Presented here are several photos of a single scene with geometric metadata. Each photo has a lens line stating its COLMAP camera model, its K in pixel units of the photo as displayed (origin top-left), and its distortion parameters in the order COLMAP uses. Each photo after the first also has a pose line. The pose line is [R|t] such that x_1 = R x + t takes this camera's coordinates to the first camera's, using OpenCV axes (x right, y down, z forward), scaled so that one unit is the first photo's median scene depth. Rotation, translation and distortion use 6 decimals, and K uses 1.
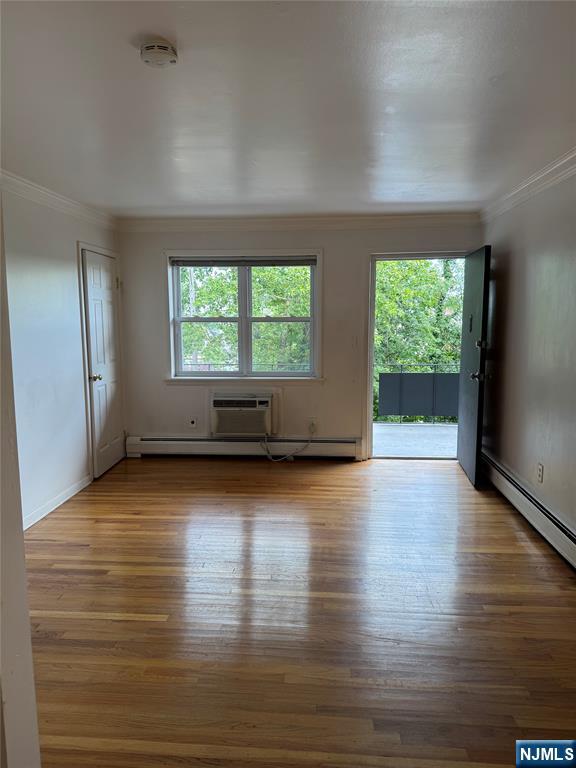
lens RADIAL K [[549.2, 0, 287.1], [0, 549.2, 385.3], [0, 0, 1]] dist [0.076315, -0.064183]
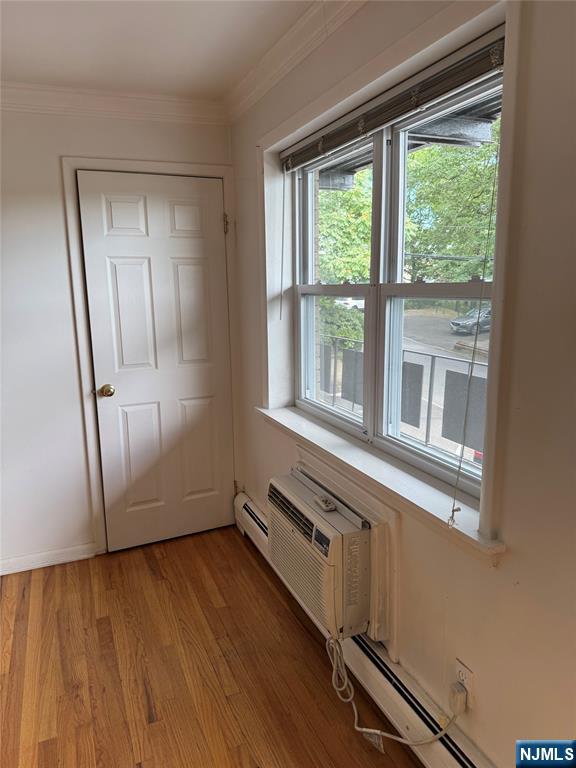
lens RADIAL K [[549.2, 0, 287.2], [0, 549.2, 384.5], [0, 0, 1]] dist [0.076315, -0.064183]
pose [[0.495231, 0.146921, -0.856248, 0.242498], [-0.094809, 0.988849, 0.114839, -0.101875], [0.863573, 0.024308, 0.503638, 0.821353]]
